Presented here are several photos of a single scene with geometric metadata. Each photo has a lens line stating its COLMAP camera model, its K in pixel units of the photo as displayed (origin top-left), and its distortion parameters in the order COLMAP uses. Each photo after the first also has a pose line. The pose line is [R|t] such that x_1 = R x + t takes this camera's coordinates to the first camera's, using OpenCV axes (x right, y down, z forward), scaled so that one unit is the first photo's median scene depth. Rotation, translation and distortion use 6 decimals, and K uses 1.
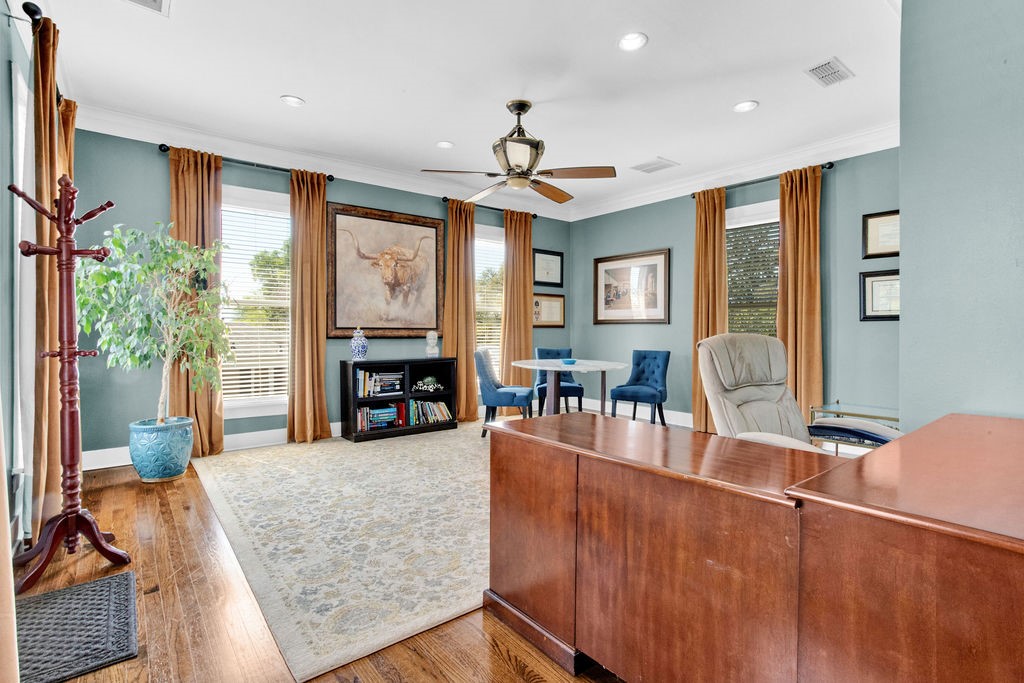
lens RADIAL K [[501.0, 0, 513.3], [0, 501.0, 339.8], [0, 0, 1]] dist [0.000999, 0.000185]
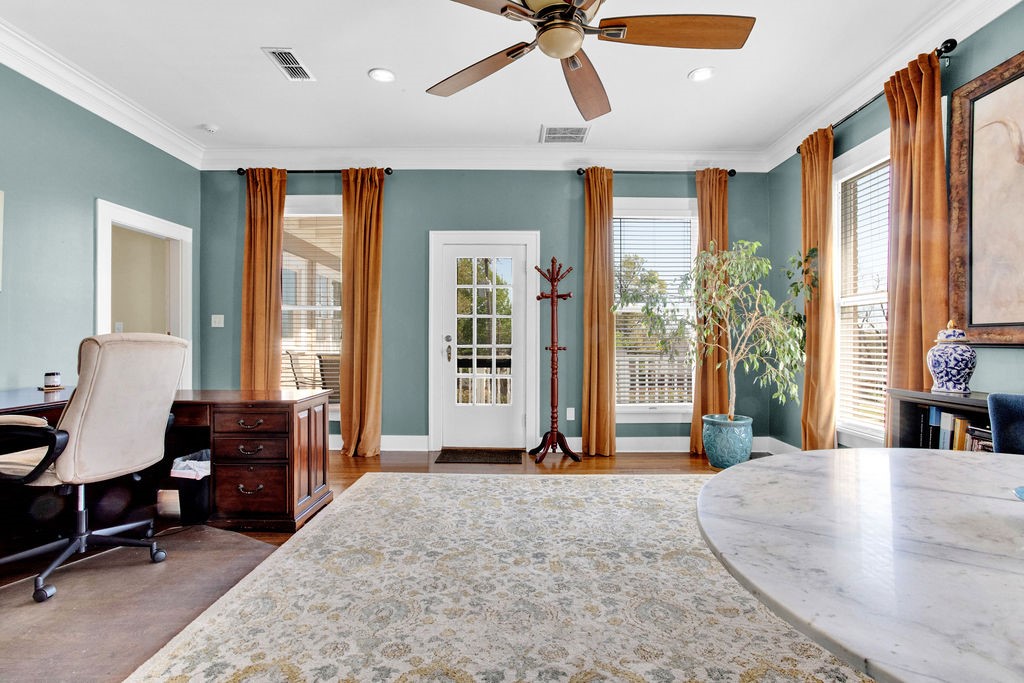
lens RADIAL K [[501.0, 0, 513.8], [0, 501.0, 339.9], [0, 0, 1]] dist [0.000999, 0.000185]
pose [[-0.623230, -0.002616, -0.782034, 0.504552], [-0.011426, 0.999918, 0.005761, -0.011175], [0.781955, 0.012526, -0.623209, 1.457185]]
